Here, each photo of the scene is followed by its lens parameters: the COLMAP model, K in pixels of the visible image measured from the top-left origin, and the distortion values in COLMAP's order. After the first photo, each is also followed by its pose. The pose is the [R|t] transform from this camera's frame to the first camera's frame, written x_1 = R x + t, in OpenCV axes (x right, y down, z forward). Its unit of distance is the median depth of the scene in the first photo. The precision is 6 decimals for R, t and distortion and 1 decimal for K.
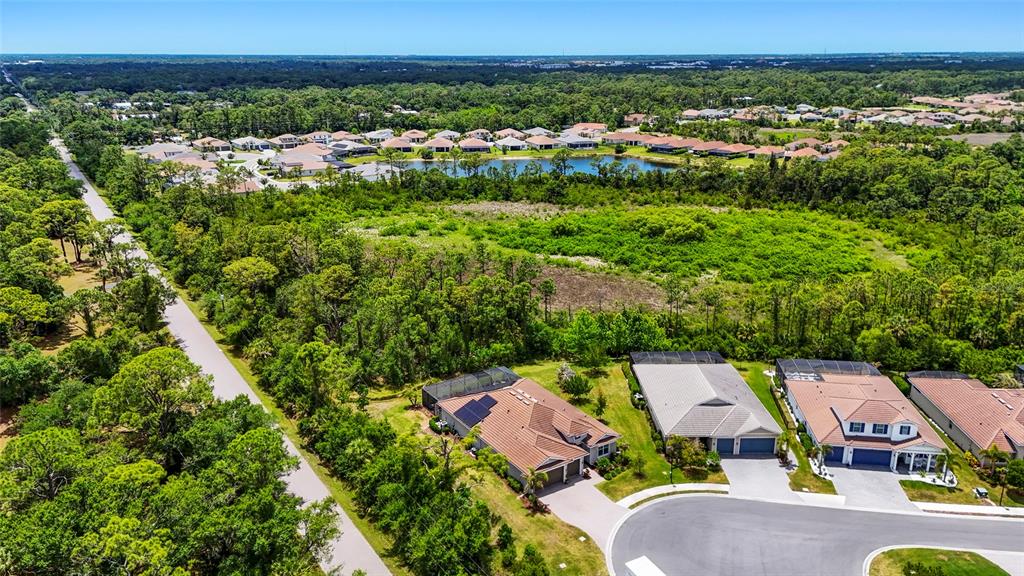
lens RADIAL K [[745.8, 0, 544.6], [0, 745.8, 264.9], [0, 0, 1]] dist [0.033275, -0.003745]
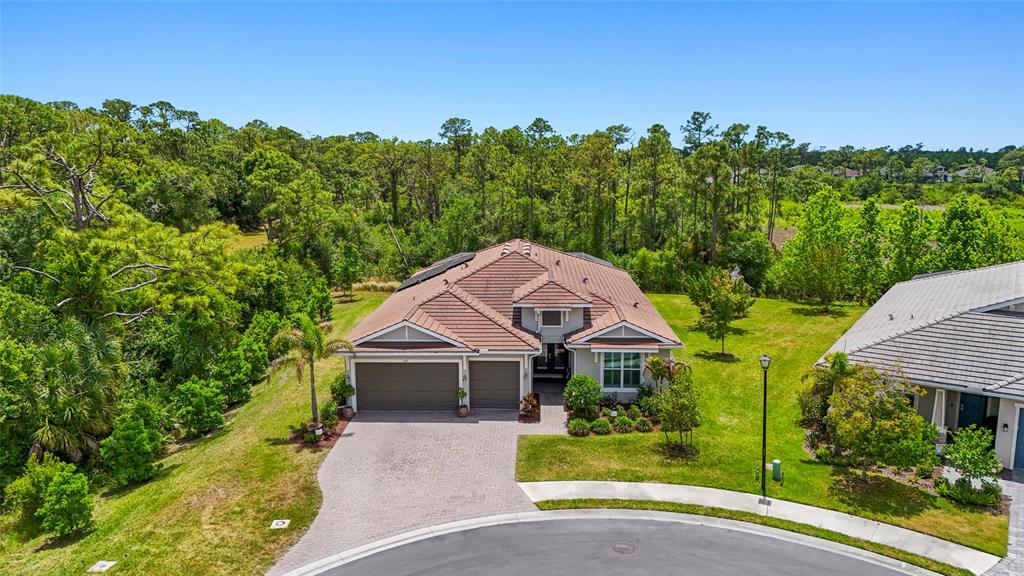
lens RADIAL K [[744.9, 0, 512.0], [0, 744.9, 288.0], [0, 0, 1]] dist [0.003529, -0.002093]
pose [[0.810241, 0.095399, -0.578281, 0.240389], [-0.146744, 0.988258, -0.042574, 0.232620], [0.567429, 0.119355, 0.814726, 0.682012]]
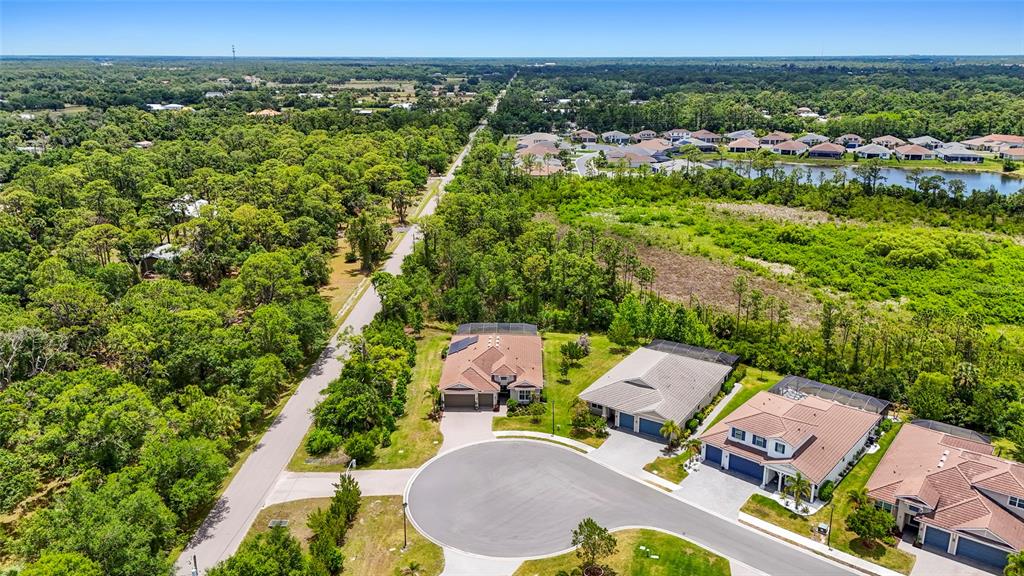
lens RADIAL K [[742.0, 0, 519.0], [0, 742.0, 262.5], [0, 0, 1]] dist [0.005945, -0.001981]
pose [[0.824193, 0.145322, -0.547346, 0.683856], [-0.147076, 0.988278, 0.040923, -0.004529], [0.546878, 0.046773, 0.835905, 0.013664]]
